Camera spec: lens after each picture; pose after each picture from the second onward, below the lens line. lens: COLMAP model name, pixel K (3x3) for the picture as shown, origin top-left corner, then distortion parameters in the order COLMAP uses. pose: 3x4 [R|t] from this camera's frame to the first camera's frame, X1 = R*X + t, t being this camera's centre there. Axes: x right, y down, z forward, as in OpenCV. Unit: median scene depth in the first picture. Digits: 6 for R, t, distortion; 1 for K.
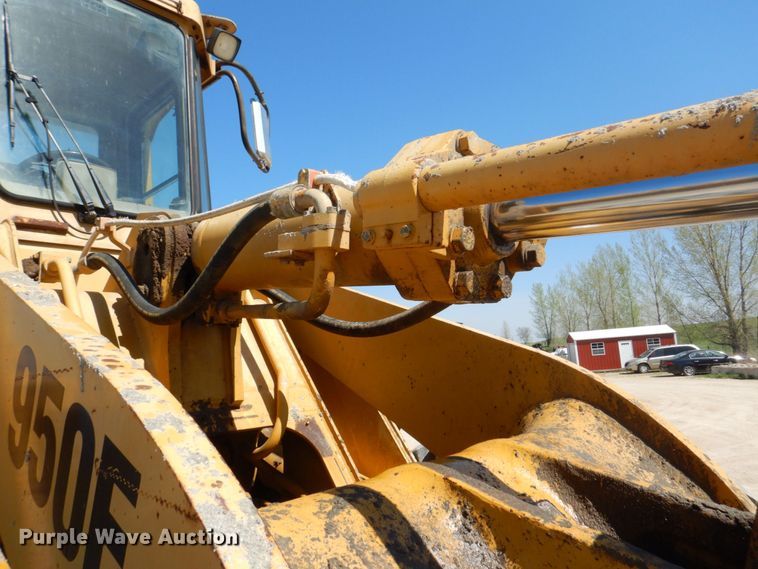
lens RADIAL K [[540.2, 0, 379.0], [0, 540.2, 284.5], [0, 0, 1]] dist [0.000276, -0.001161]
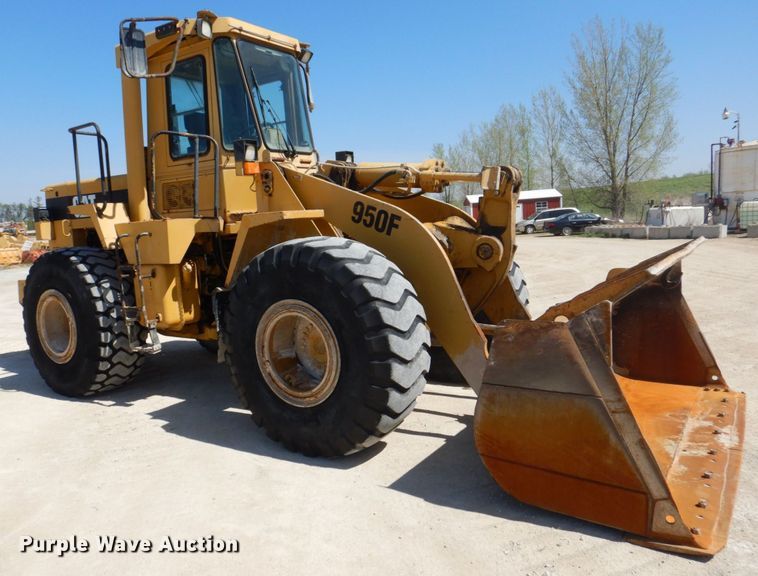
lens RADIAL K [[571.8, 0, 350.4], [0, 571.8, 285.9], [0, 0, 1]] dist [-0.005999, 0.014660]
pose [[0.990474, -0.015196, 0.136860, -0.365918], [-0.018782, 0.969694, 0.243599, -0.110460], [-0.136414, -0.243849, 0.960171, -1.130614]]
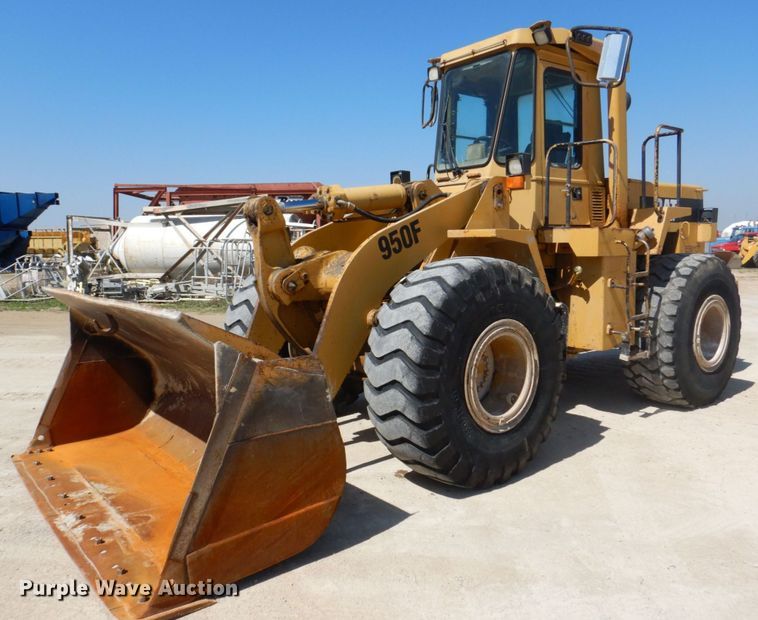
lens RADIAL K [[615.7, 0, 360.9], [0, 615.7, 307.3], [0, 0, 1]] dist [0.003308, -0.067017]
pose [[-0.135136, 0.136783, -0.981340, 1.493511], [0.141897, 0.982888, 0.117458, 0.061132], [0.980614, -0.123377, -0.152233, 0.538221]]
